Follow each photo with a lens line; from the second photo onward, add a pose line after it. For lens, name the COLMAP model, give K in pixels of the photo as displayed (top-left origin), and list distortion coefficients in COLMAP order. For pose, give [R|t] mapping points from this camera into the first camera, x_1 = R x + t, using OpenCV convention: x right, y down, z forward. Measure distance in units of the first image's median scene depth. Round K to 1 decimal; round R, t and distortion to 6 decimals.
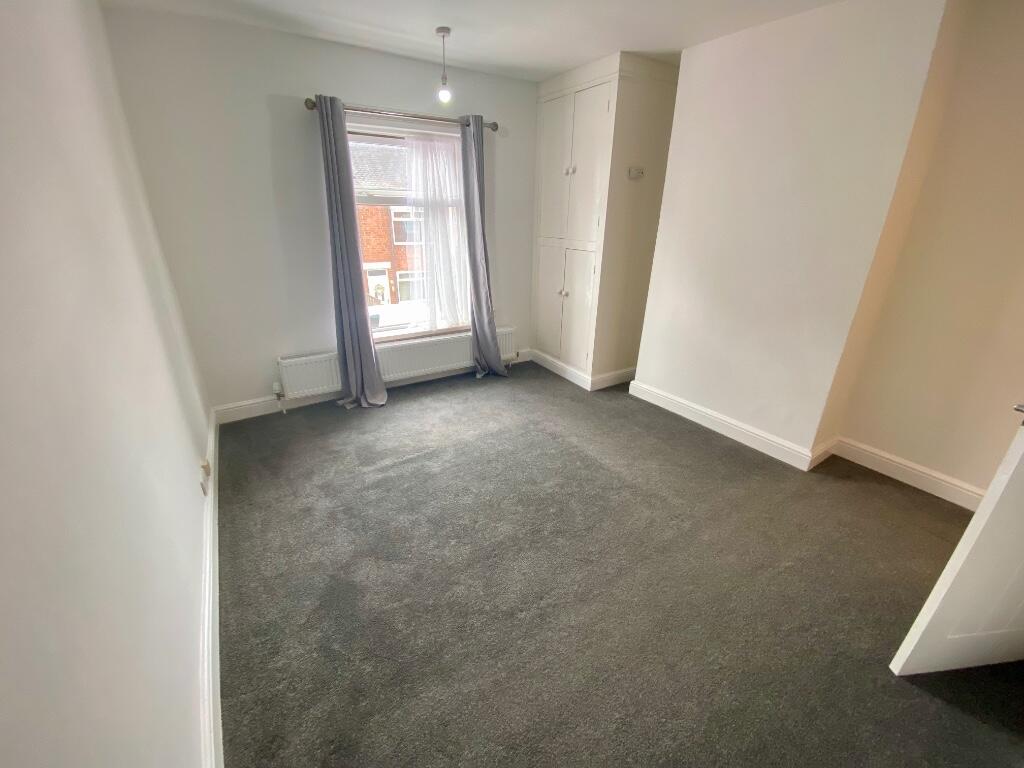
lens RADIAL K [[416.3, 0, 512.0], [0, 416.3, 384.0], [0, 0, 1]] dist [0.001295, -0.013690]
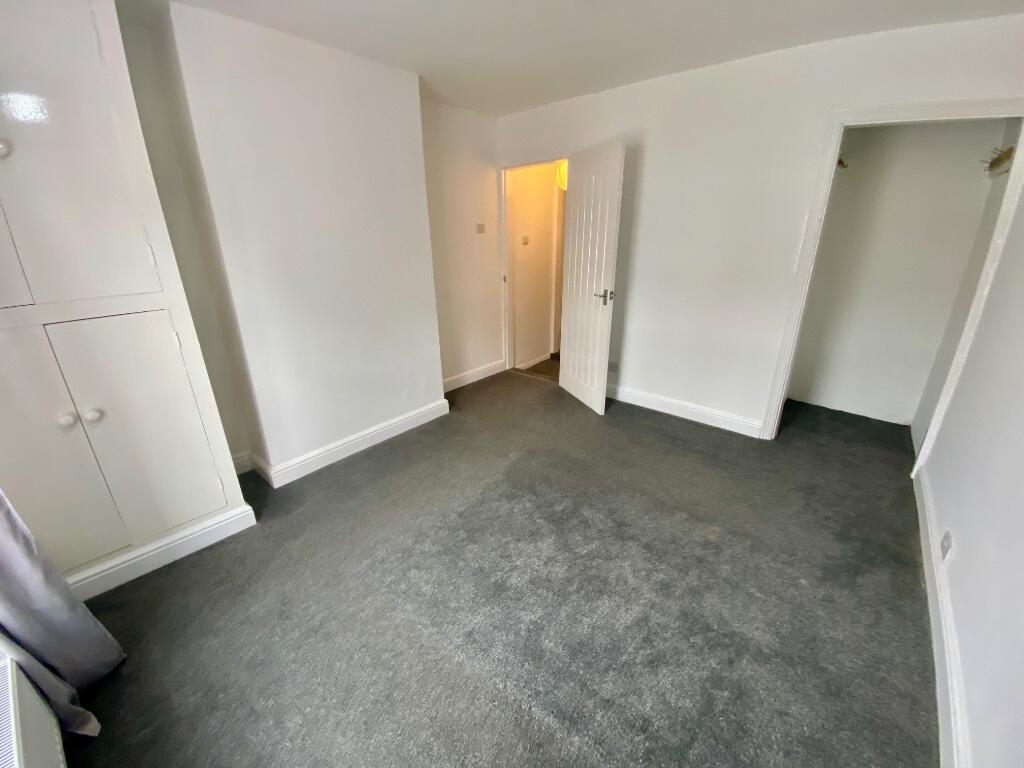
lens RADIAL K [[416.3, 0, 512.0], [0, 416.3, 384.0], [0, 0, 1]] dist [0.001295, -0.013690]
pose [[-0.281312, -0.350088, 0.893477, -0.396936], [0.370443, 0.819287, 0.437653, -0.283899], [-0.885232, 0.454100, -0.100787, 0.656618]]
